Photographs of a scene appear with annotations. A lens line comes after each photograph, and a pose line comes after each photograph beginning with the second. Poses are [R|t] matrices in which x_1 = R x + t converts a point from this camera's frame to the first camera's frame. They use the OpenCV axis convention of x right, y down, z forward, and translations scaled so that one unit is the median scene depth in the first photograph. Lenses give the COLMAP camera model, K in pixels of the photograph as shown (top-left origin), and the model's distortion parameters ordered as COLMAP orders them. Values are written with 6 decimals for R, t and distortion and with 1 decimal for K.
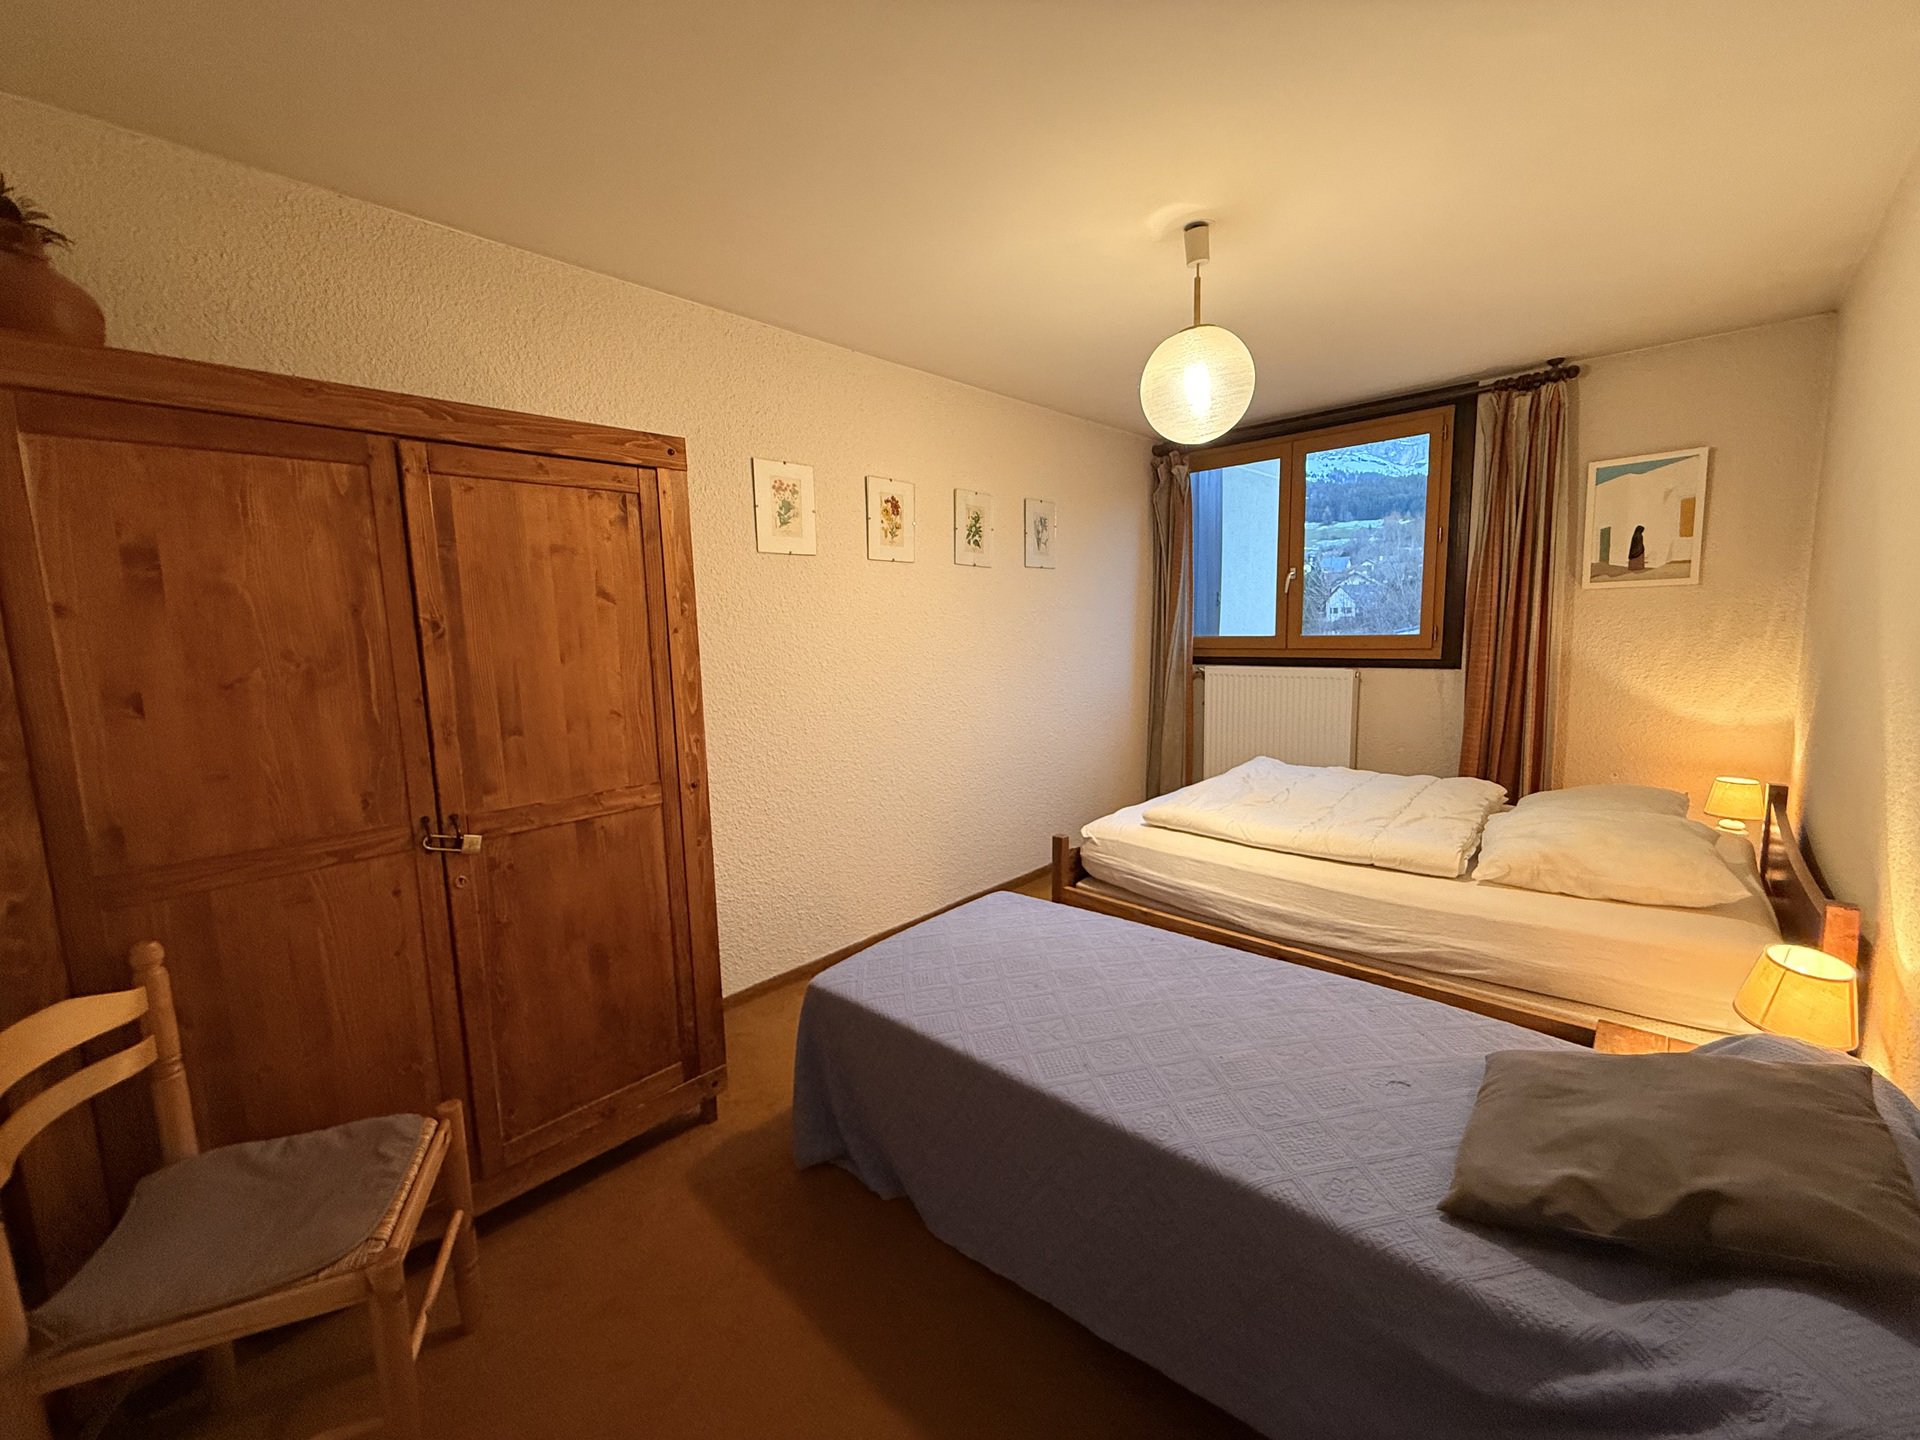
lens RADIAL K [[766.3, 0, 962.4], [0, 766.3, 713.4], [0, 0, 1]] dist [-0.000311, 0.000034]
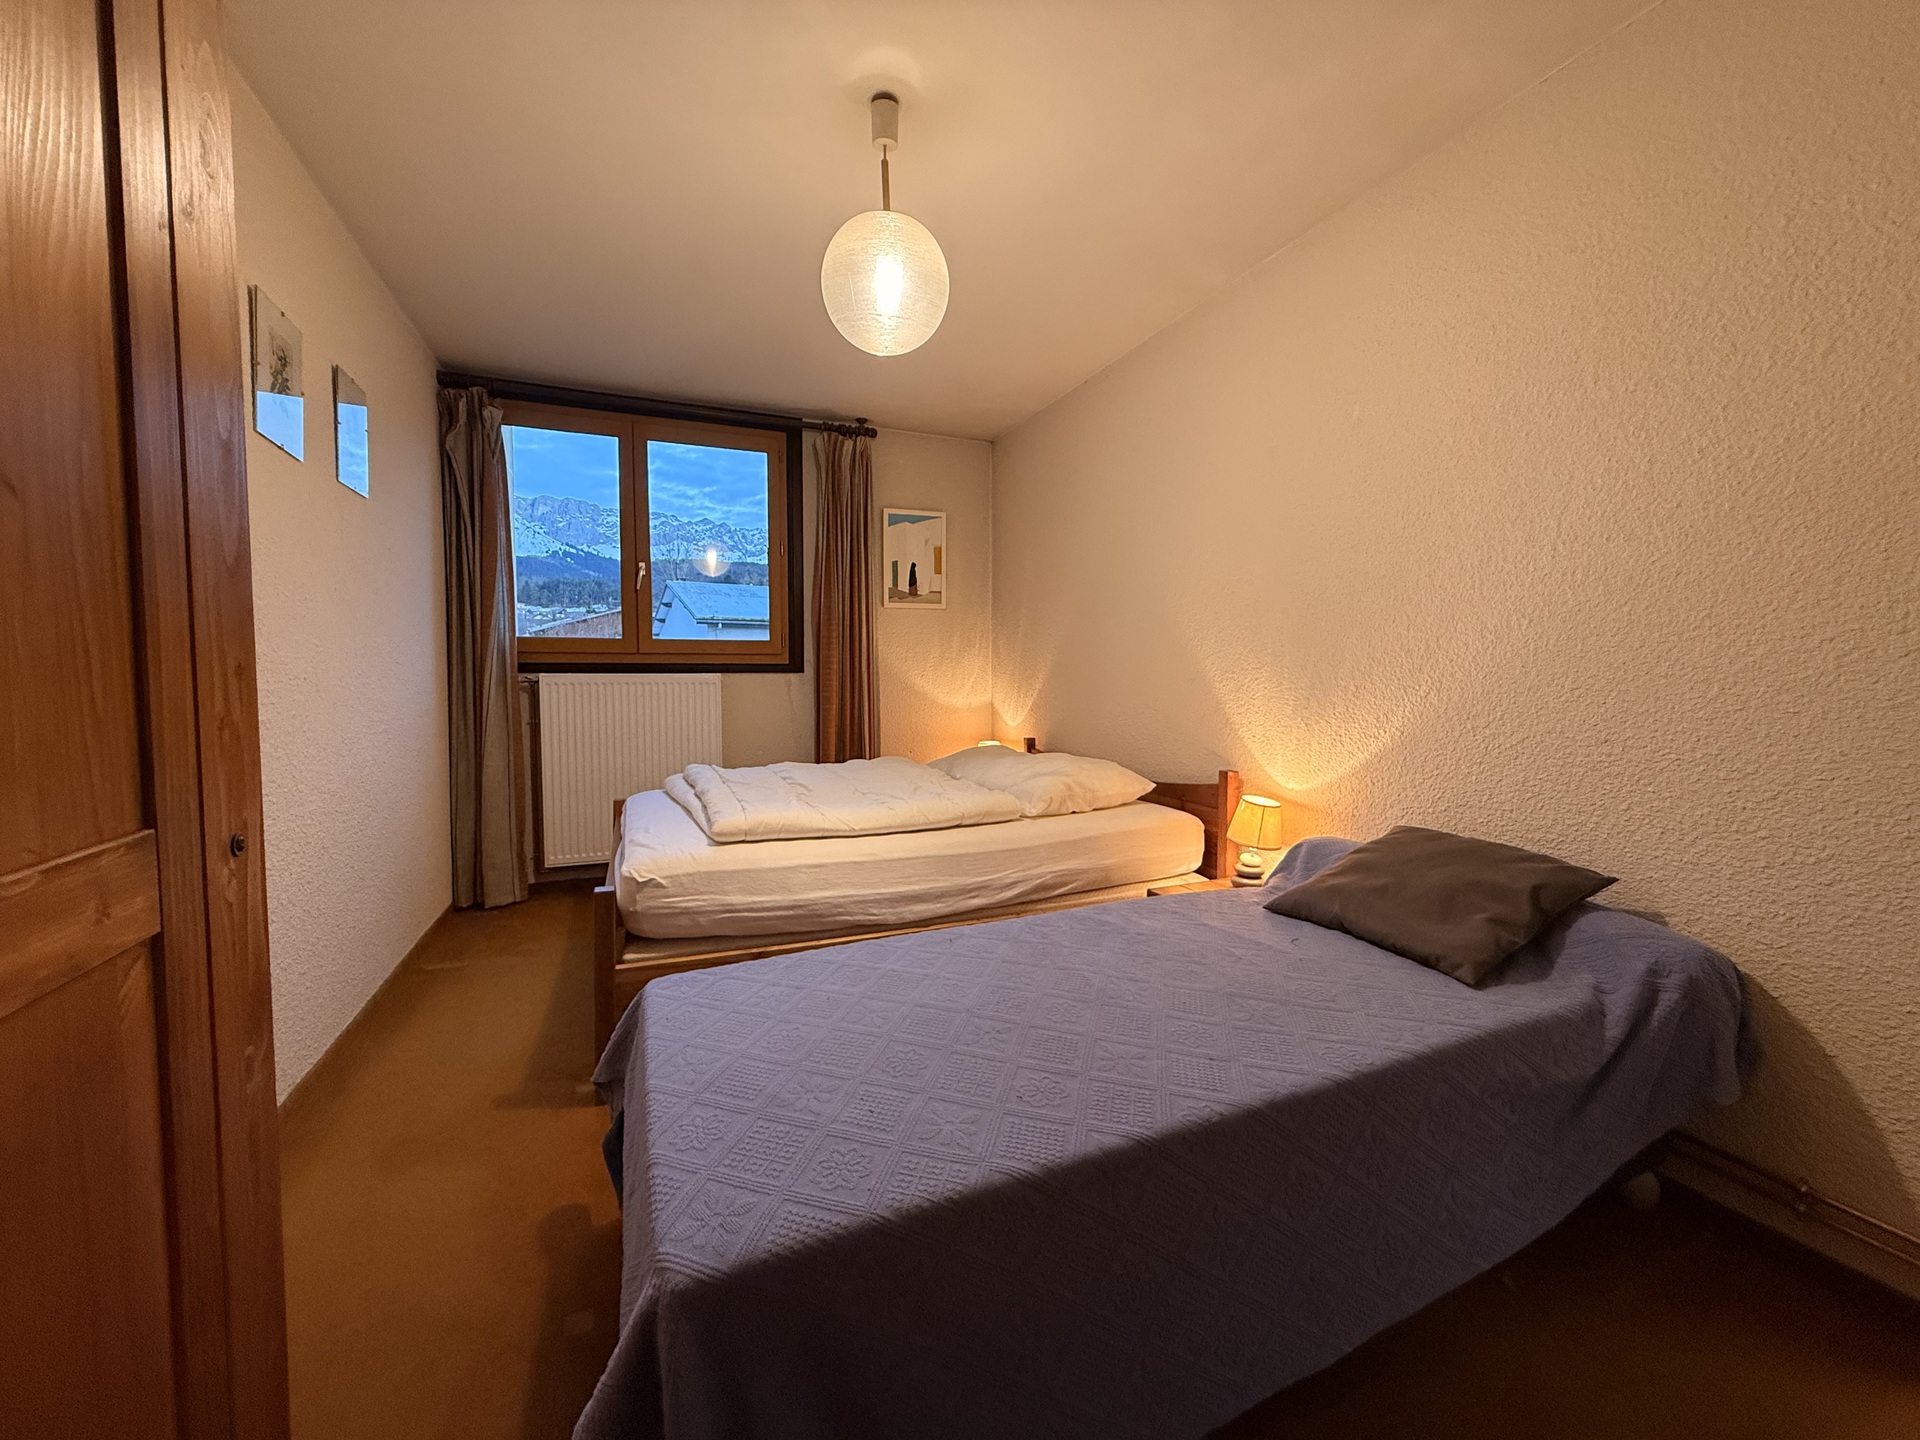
lens RADIAL K [[759.7, 0, 953.2], [0, 759.7, 717.6], [0, 0, 1]] dist [-0.001012, -0.000020]
pose [[0.416494, -0.028217, 0.908701, -0.295253], [0.096572, 0.995236, -0.013358, 0.048091], [-0.903995, 0.093319, 0.417235, 0.413171]]
